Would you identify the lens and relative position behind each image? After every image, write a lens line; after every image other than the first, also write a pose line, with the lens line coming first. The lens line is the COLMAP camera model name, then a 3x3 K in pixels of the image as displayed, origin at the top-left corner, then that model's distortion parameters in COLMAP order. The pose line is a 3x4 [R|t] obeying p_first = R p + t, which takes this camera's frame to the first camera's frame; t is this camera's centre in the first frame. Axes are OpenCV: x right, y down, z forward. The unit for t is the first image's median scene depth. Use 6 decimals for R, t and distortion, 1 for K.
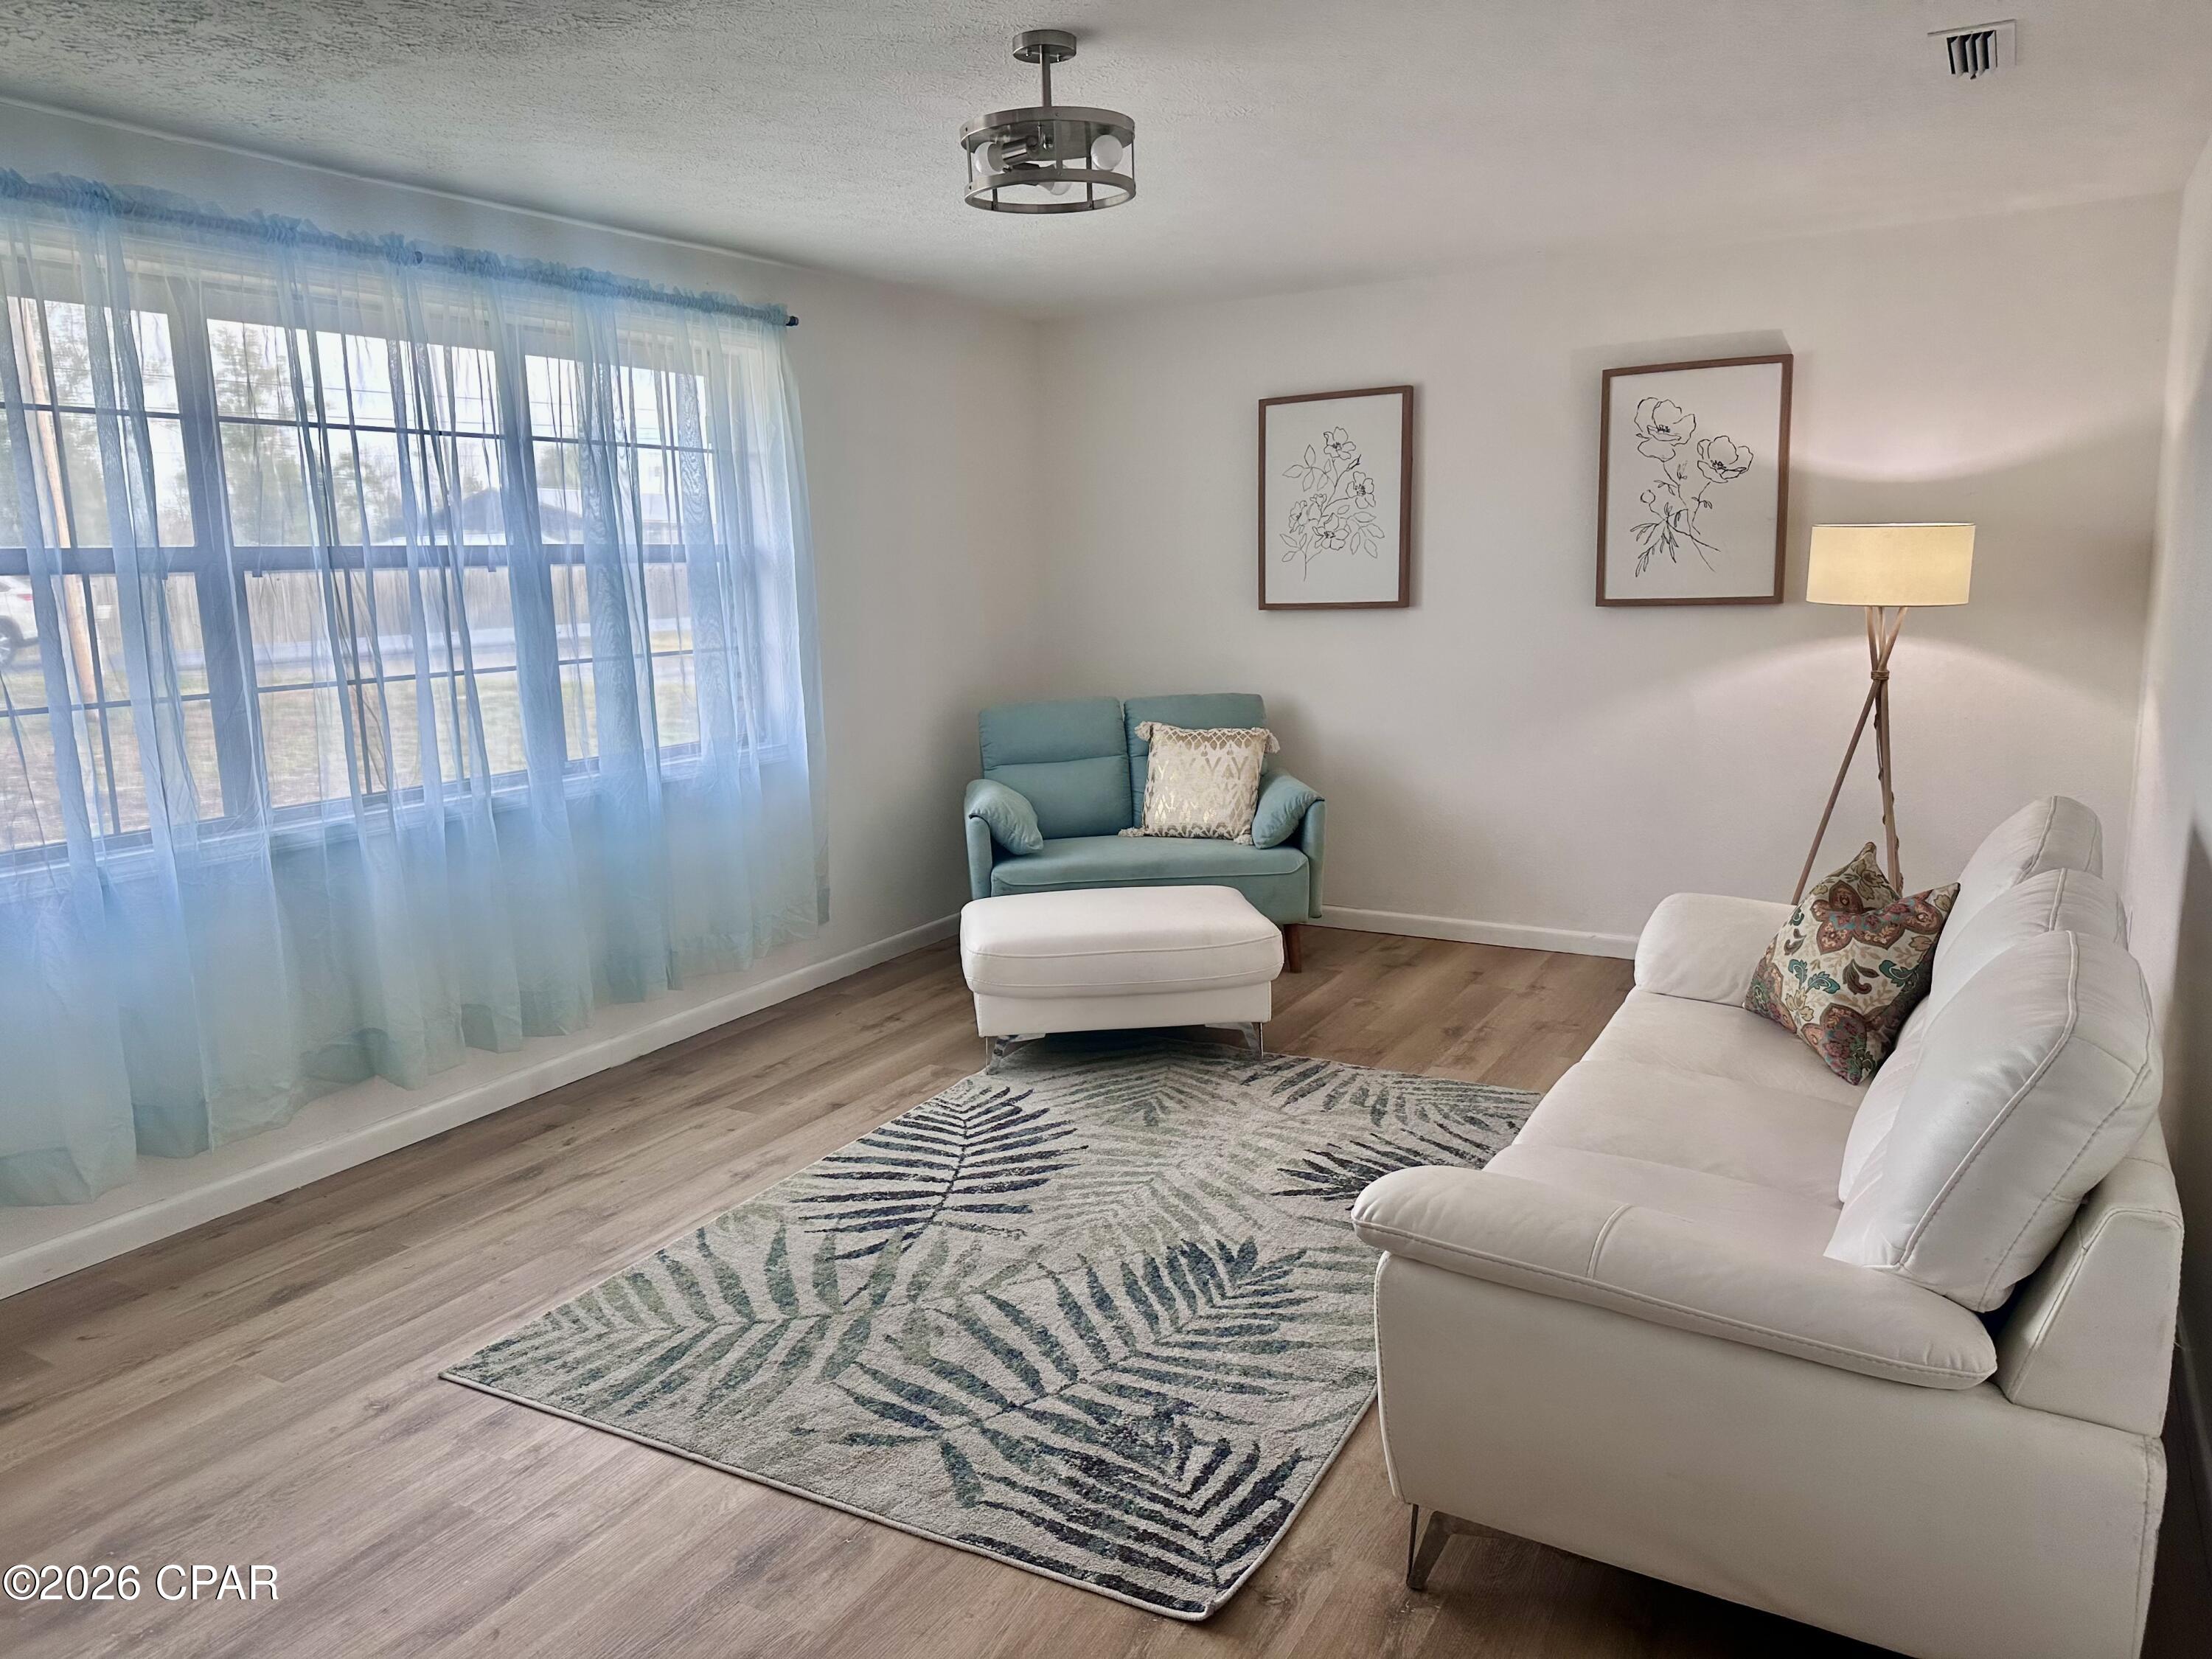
lens RADIAL K [[1566.3, 0, 1092.6], [0, 1566.3, 816.8], [0, 0, 1]] dist [0.092363, -0.102485]
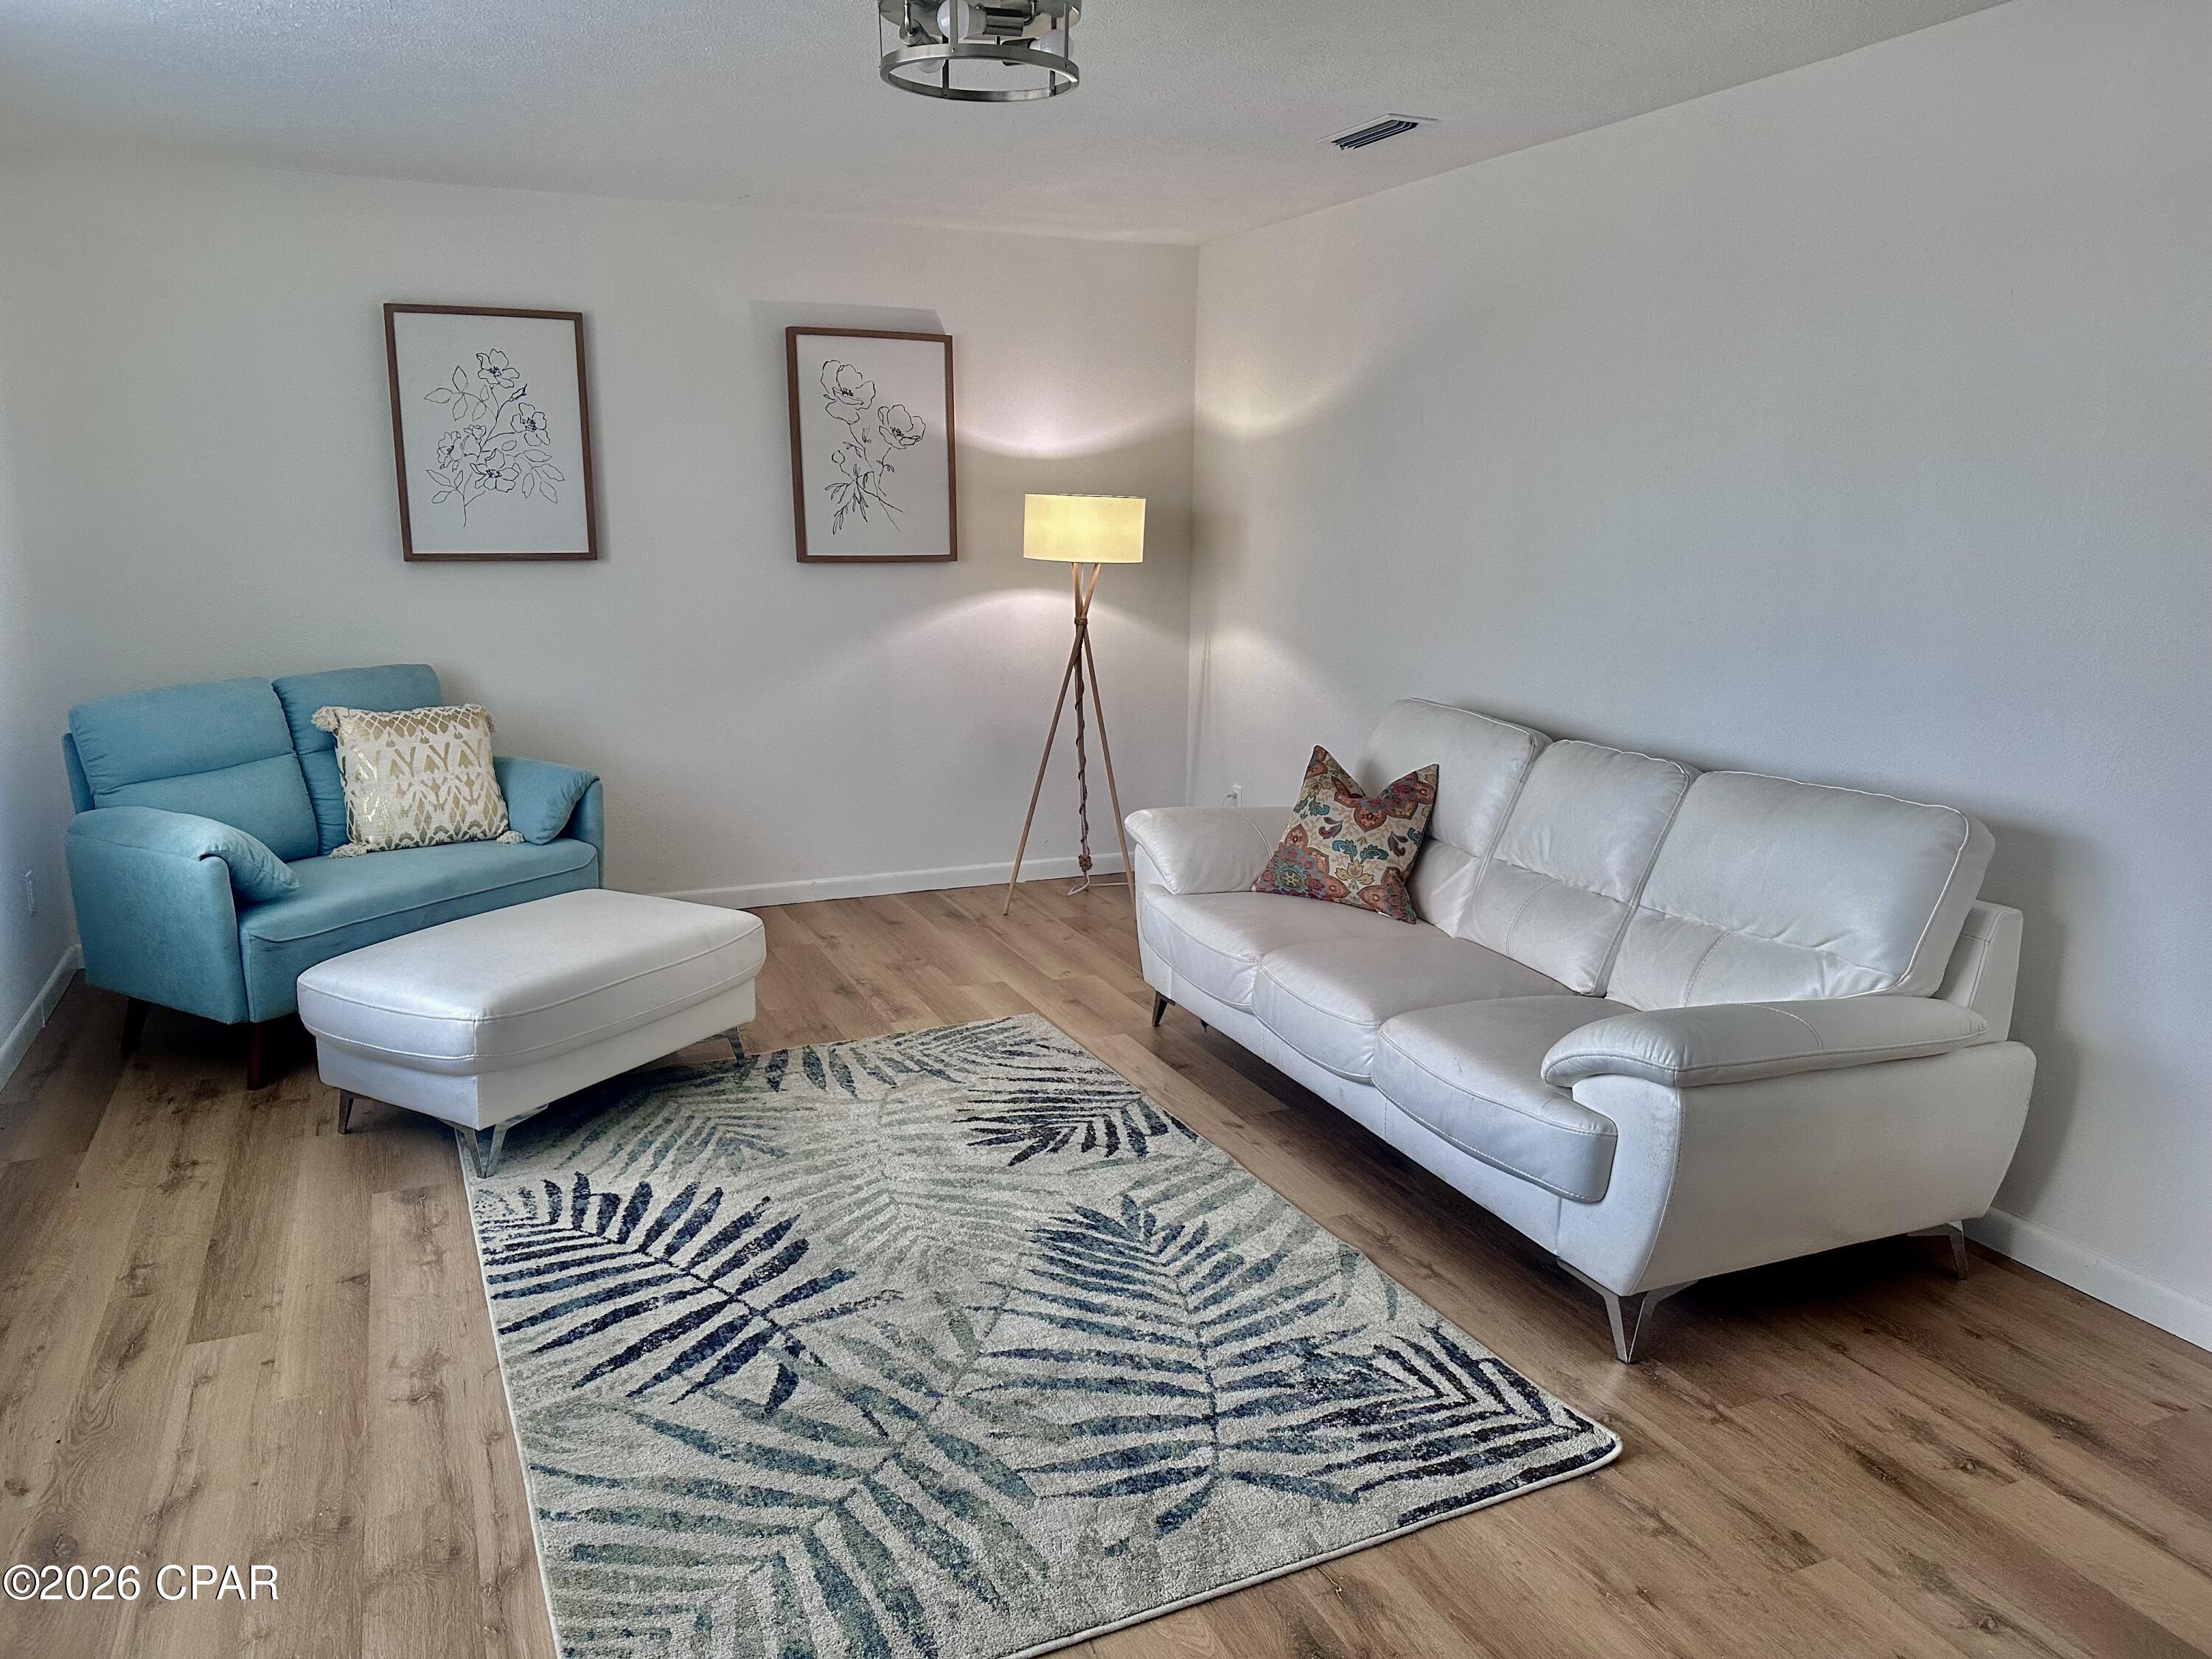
lens RADIAL K [[1566.3, 0, 1110.2], [0, 1566.3, 808.9], [0, 0, 1]] dist [0.092363, -0.102485]
pose [[0.579090, -0.126838, 0.805337, -0.592557], [0.109624, 0.990967, 0.077247, -0.046102], [-0.807860, 0.043551, 0.587764, 0.362542]]
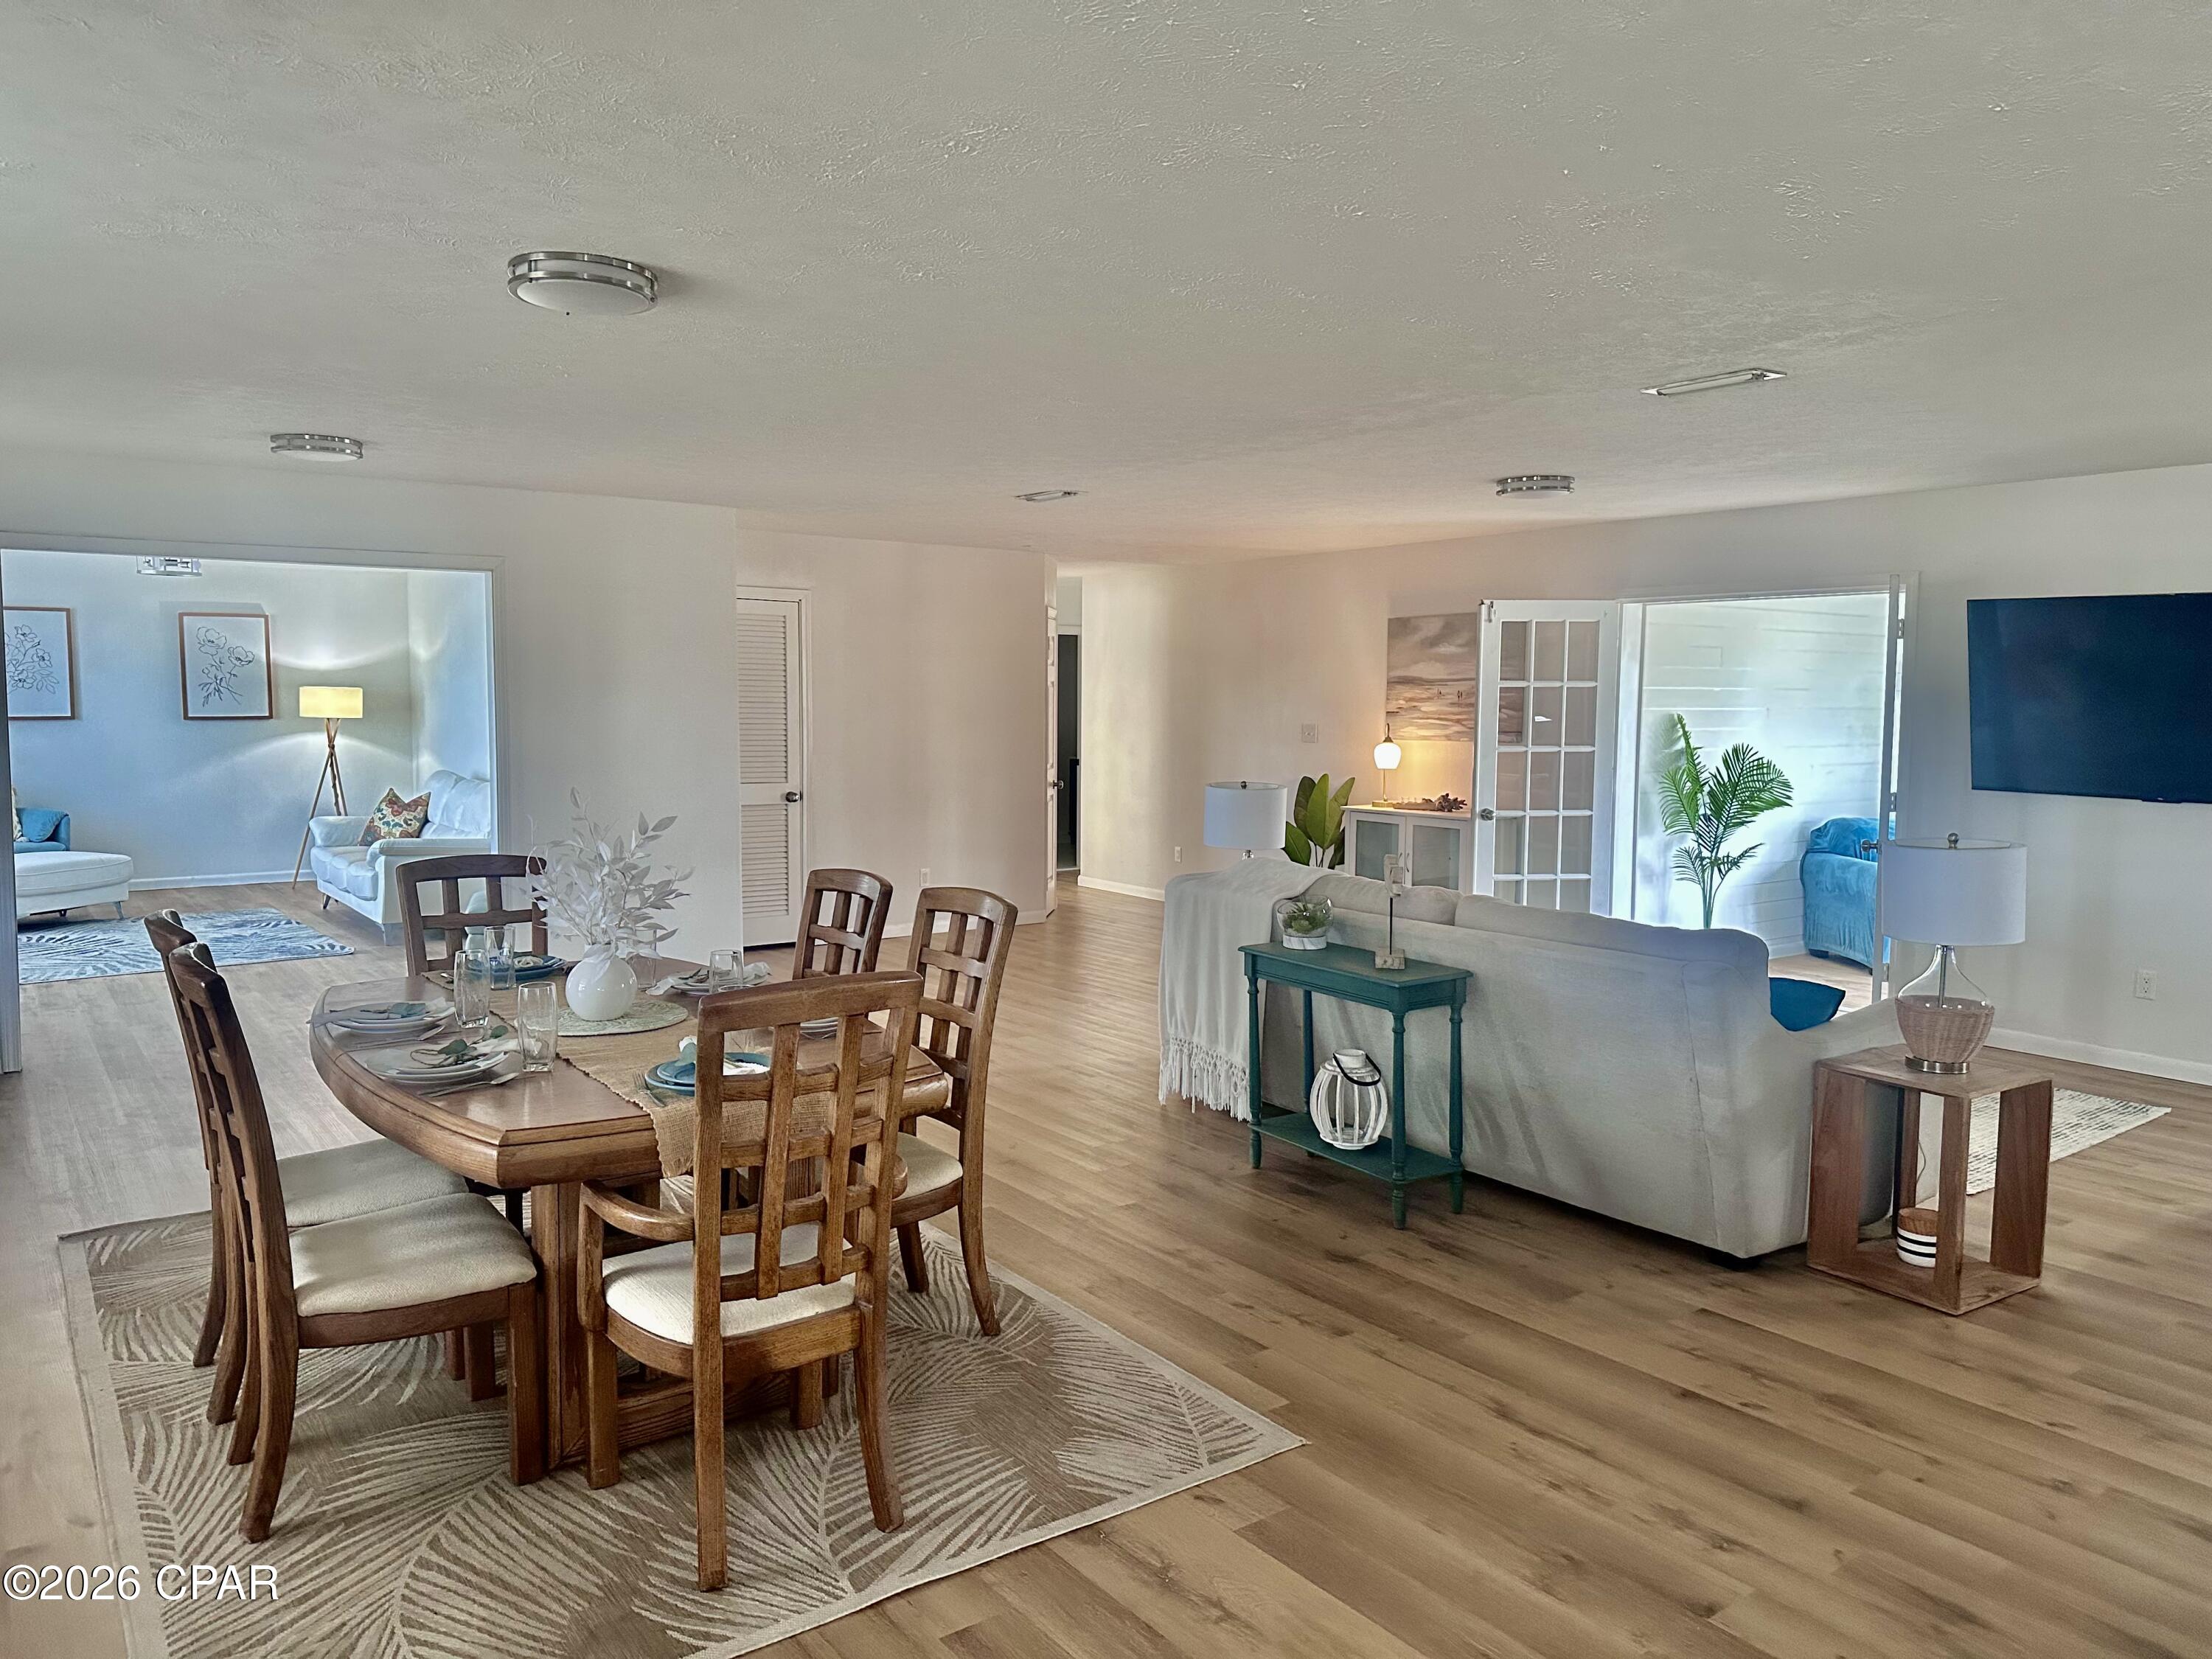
lens RADIAL K [[1566.3, 0, 1061.8], [0, 1566.3, 804.8], [0, 0, 1]] dist [0.092363, -0.102485]
pose [[0.423379, -0.037900, 0.905159, -1.658145], [0.137001, 0.990313, -0.022615, 0.279558], [-0.895534, 0.133583, 0.424470, -1.401234]]
